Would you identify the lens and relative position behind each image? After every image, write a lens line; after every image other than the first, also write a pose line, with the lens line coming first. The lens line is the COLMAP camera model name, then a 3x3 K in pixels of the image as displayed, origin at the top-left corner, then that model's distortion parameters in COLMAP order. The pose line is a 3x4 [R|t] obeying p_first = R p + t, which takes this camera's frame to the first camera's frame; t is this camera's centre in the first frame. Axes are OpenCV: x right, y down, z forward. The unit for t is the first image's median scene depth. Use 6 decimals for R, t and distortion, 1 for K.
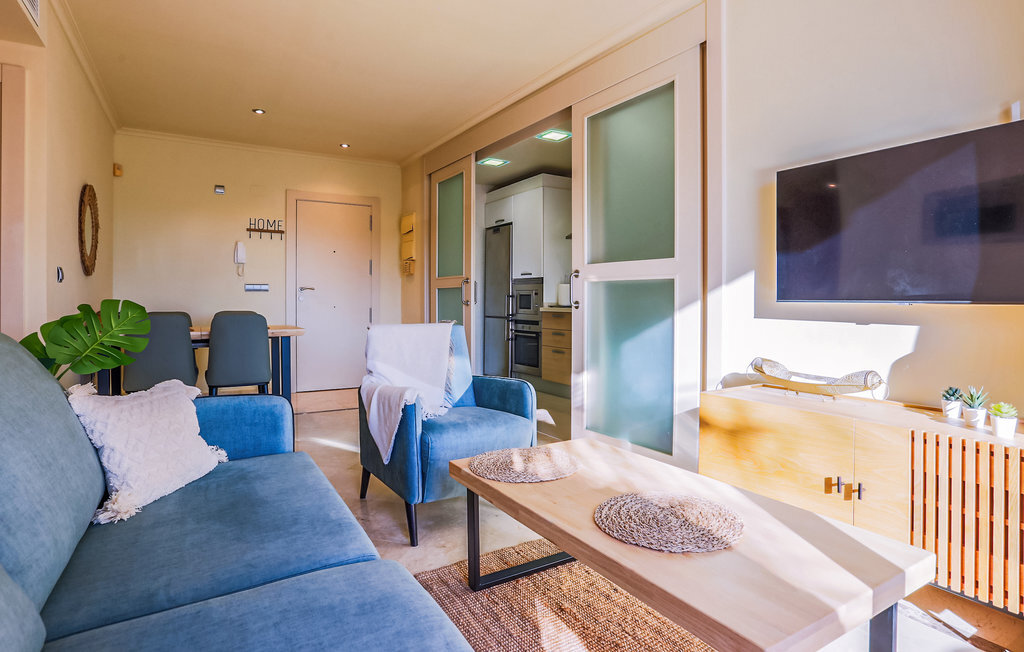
lens RADIAL K [[564.0, 0, 497.1], [0, 564.0, 318.5], [0, 0, 1]] dist [-0.078773, 0.048294]
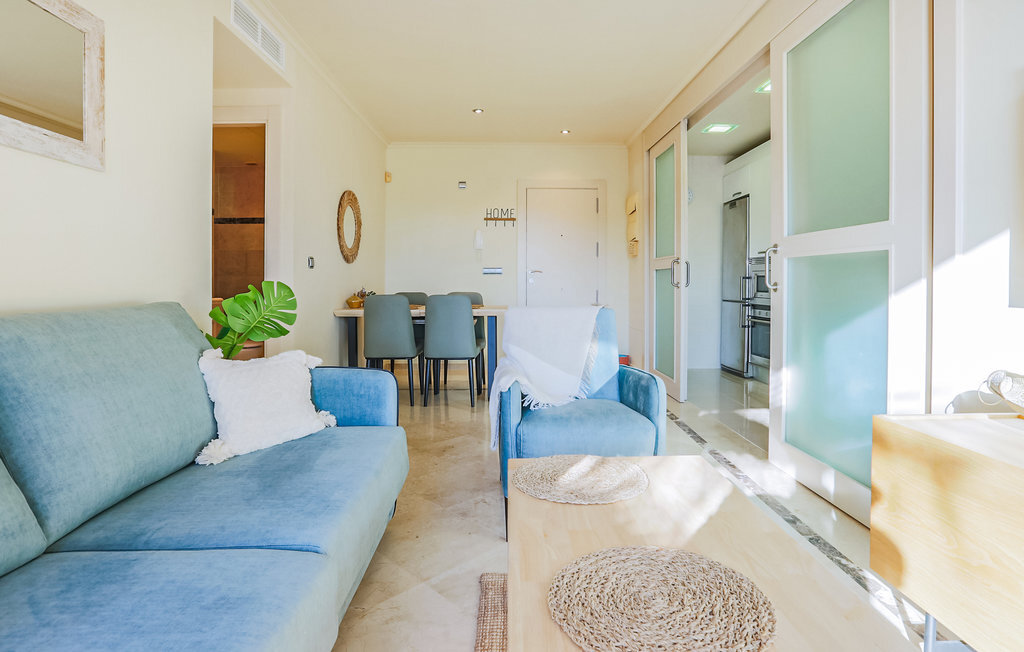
lens RADIAL K [[534.7, 0, 512.9], [0, 534.7, 300.3], [0, 0, 1]] dist [-0.074090, 0.039758]
pose [[0.859057, 0.013267, -0.511708, 0.231007], [-0.014015, 0.999899, 0.002395, -0.001540], [0.511688, 0.005114, 0.859156, 0.175980]]
